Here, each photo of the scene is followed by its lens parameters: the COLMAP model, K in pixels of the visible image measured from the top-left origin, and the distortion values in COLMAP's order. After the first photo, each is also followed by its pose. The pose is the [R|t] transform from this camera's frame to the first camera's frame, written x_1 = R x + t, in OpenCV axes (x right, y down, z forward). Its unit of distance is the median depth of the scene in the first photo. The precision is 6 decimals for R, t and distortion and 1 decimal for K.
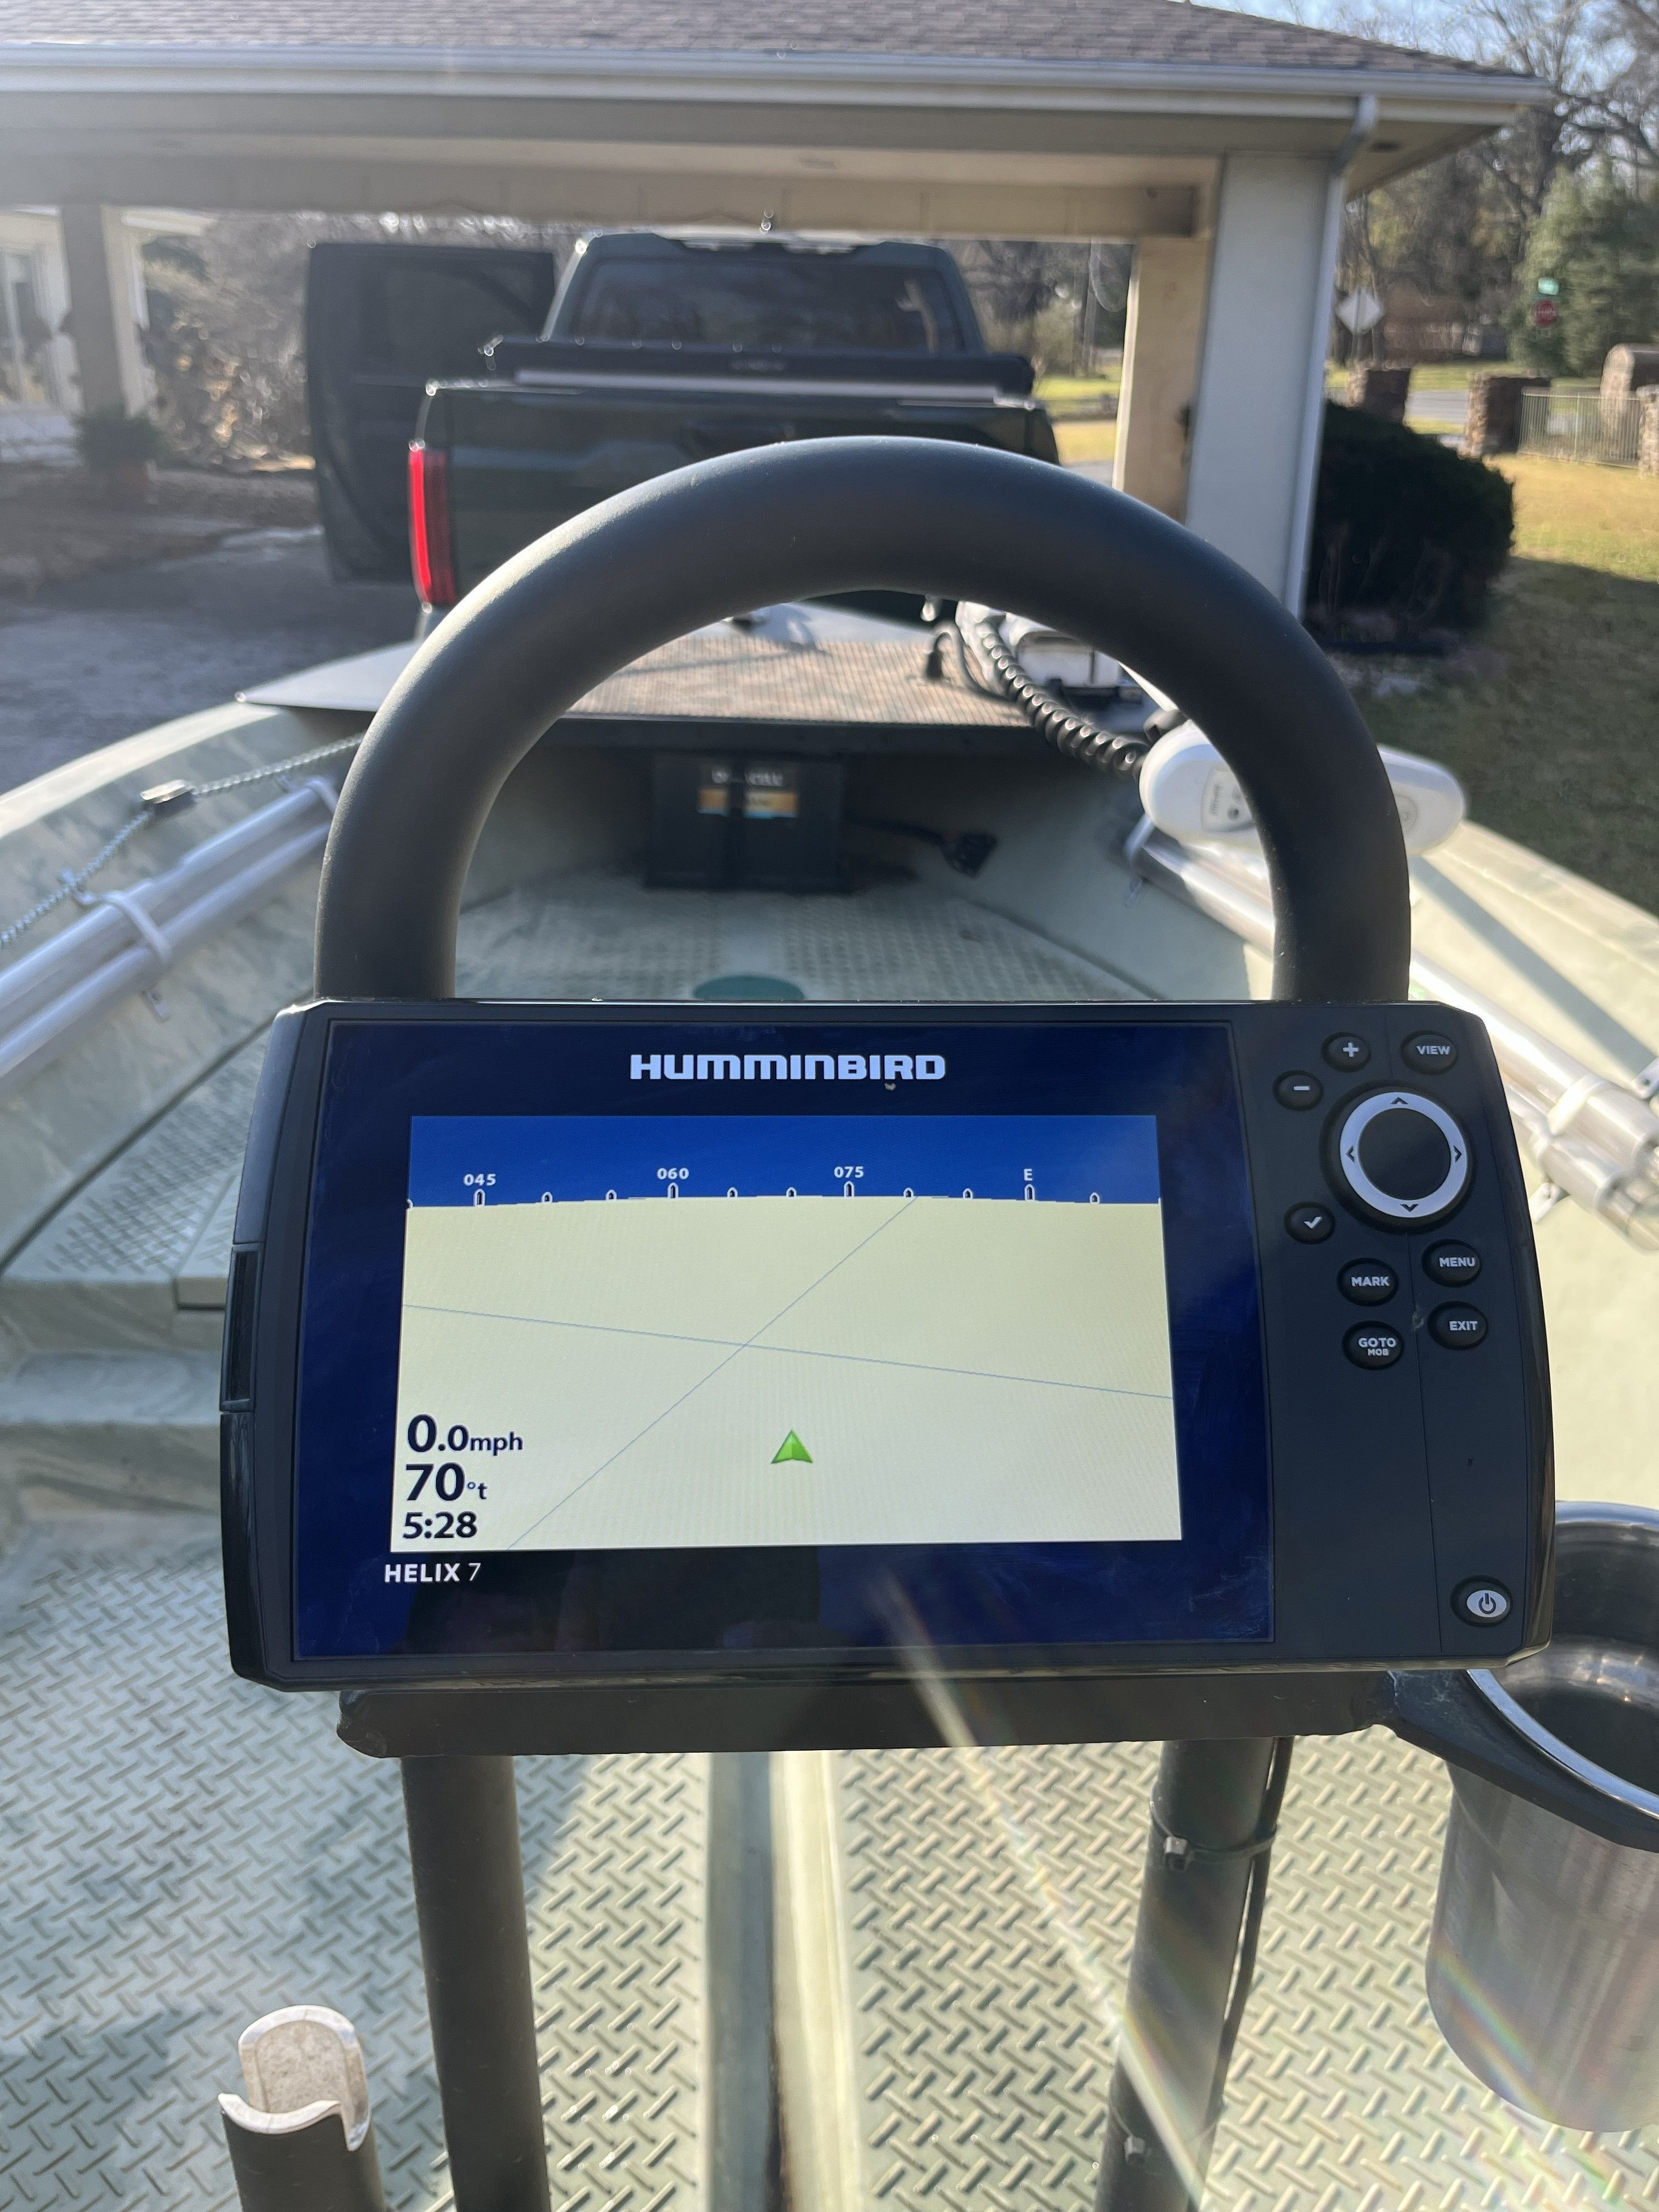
lens RADIAL K [[1619.6, 0, 829.5], [0, 1619.6, 1106.0], [0, 0, 1]] dist [0.000828, -0.041565]
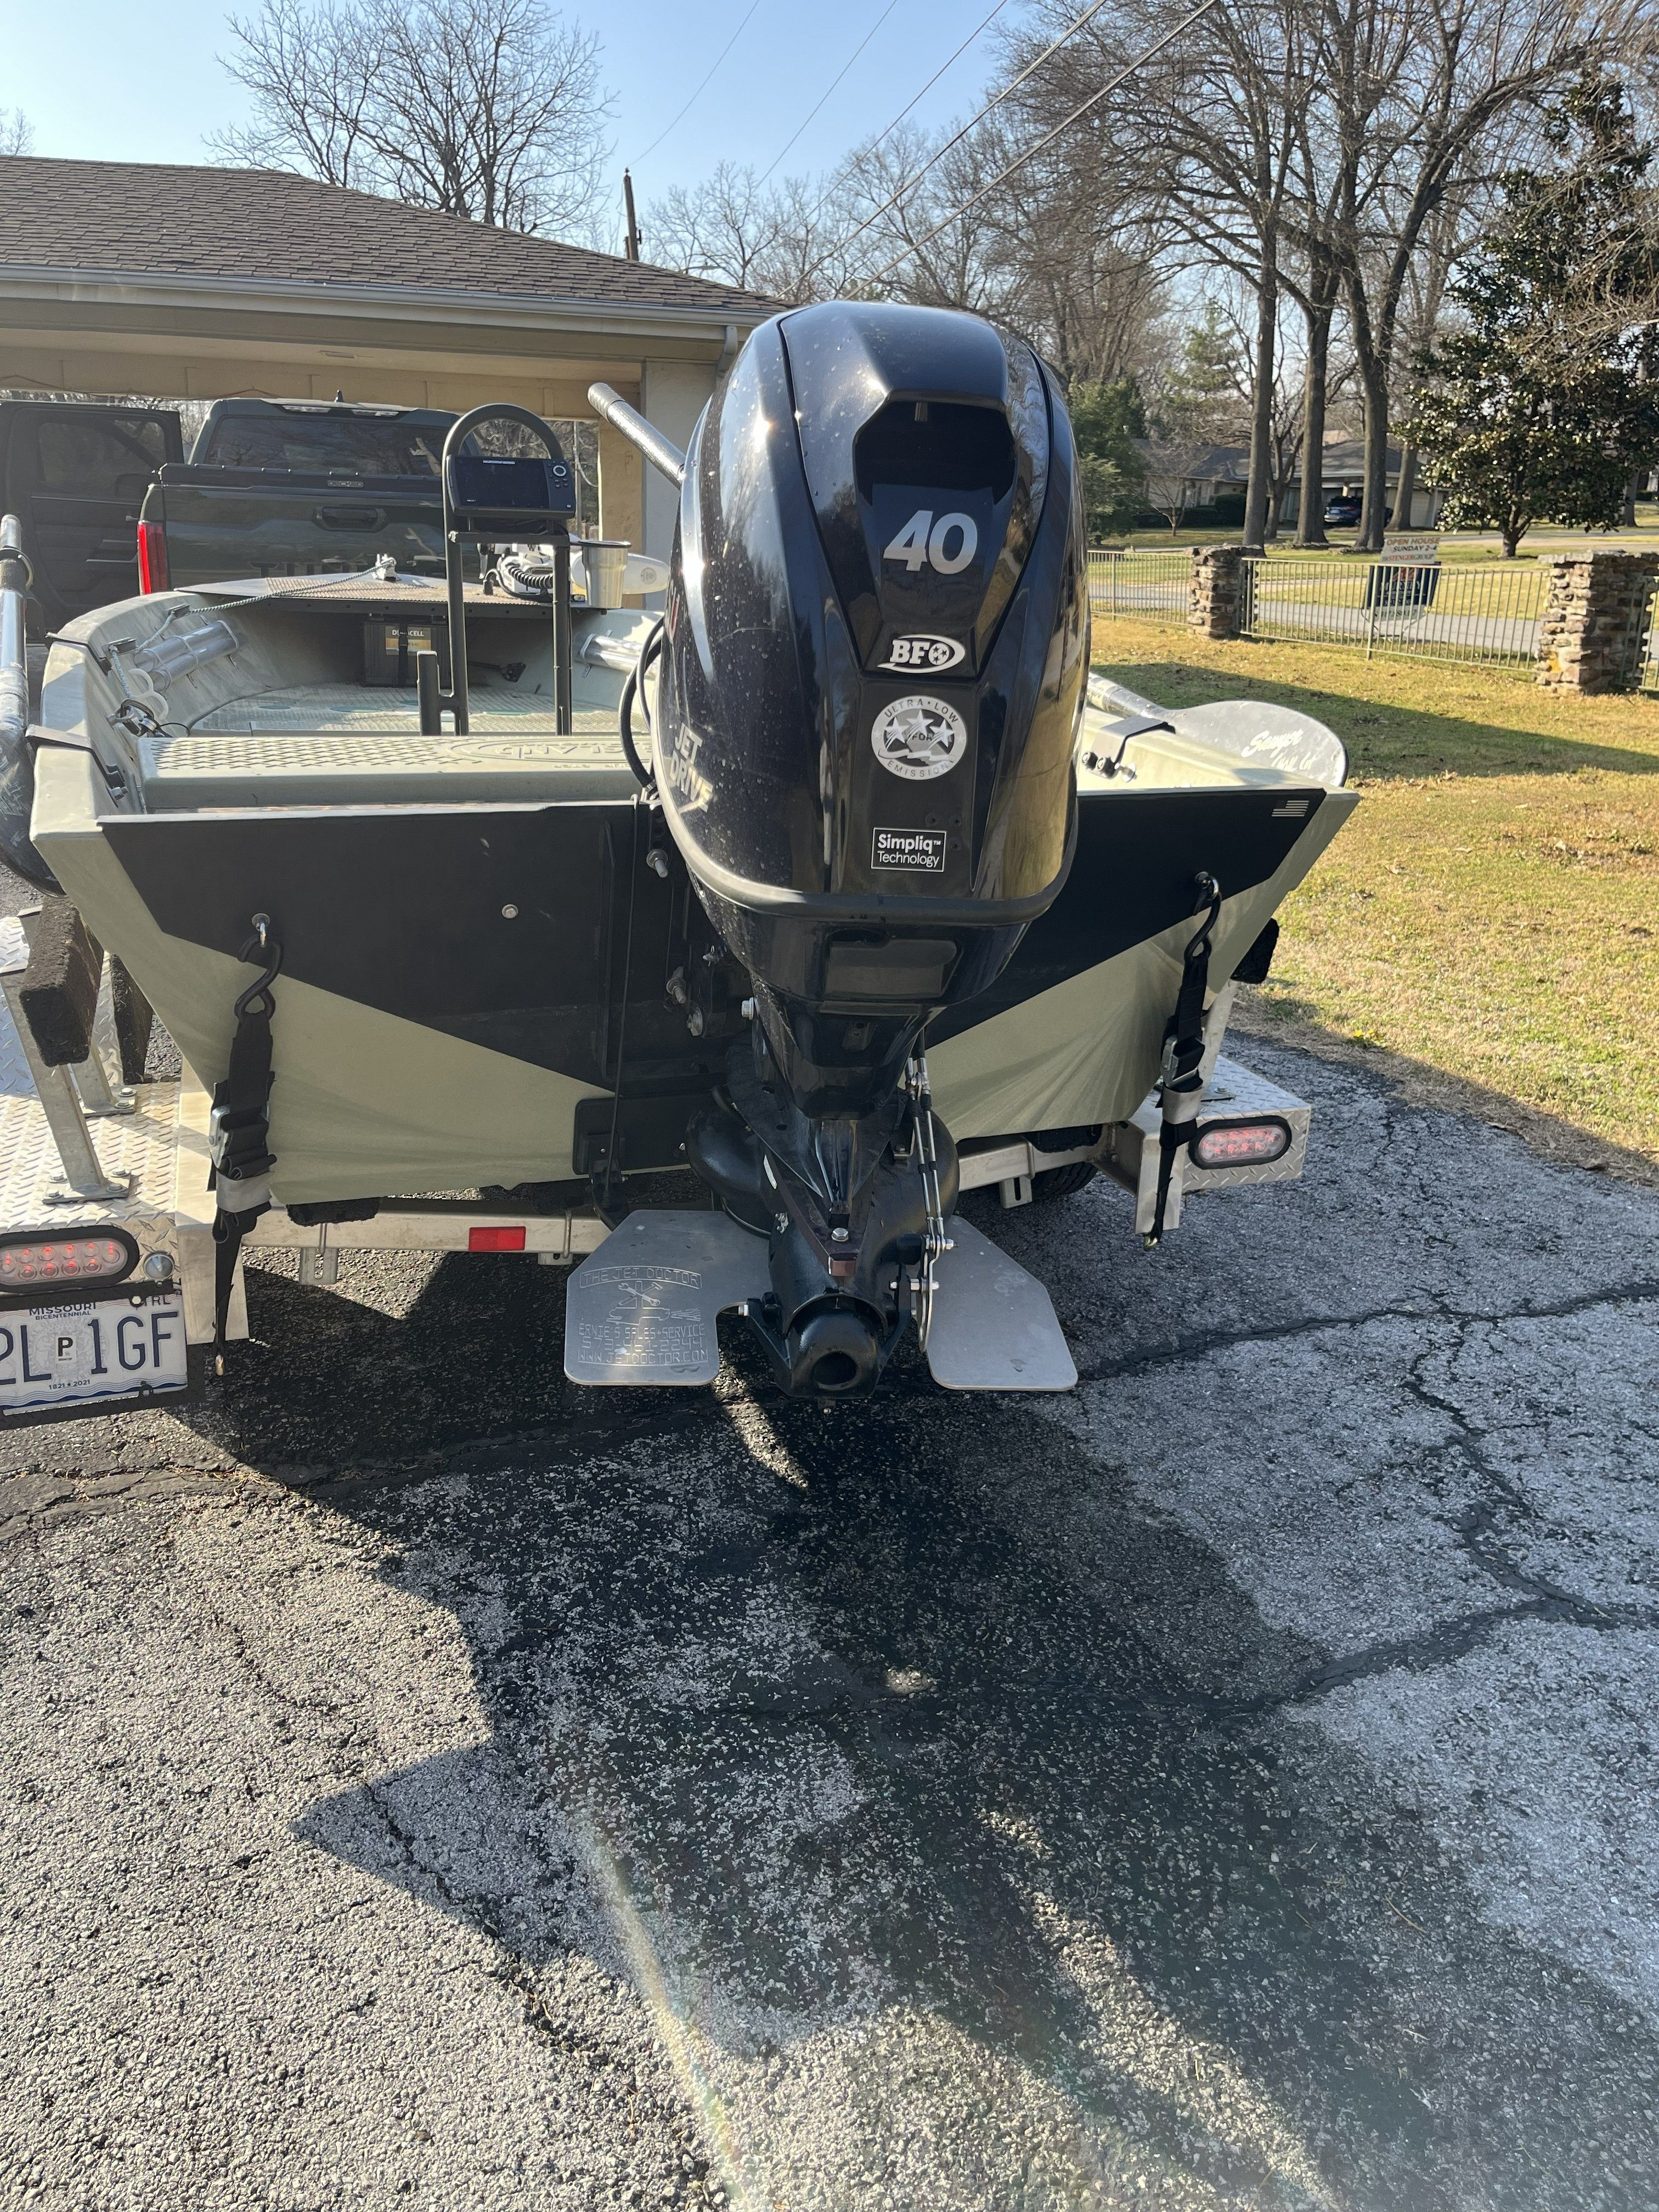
lens RADIAL K [[1619.6, 0, 829.5], [0, 1619.6, 1106.0], [0, 0, 1]] dist [0.000828, -0.041565]
pose [[0.958372, -0.087107, 0.271912, -0.066157], [0.112443, 0.990513, -0.079000, 0.286874], [-0.262451, 0.106286, 0.959074, -0.508263]]
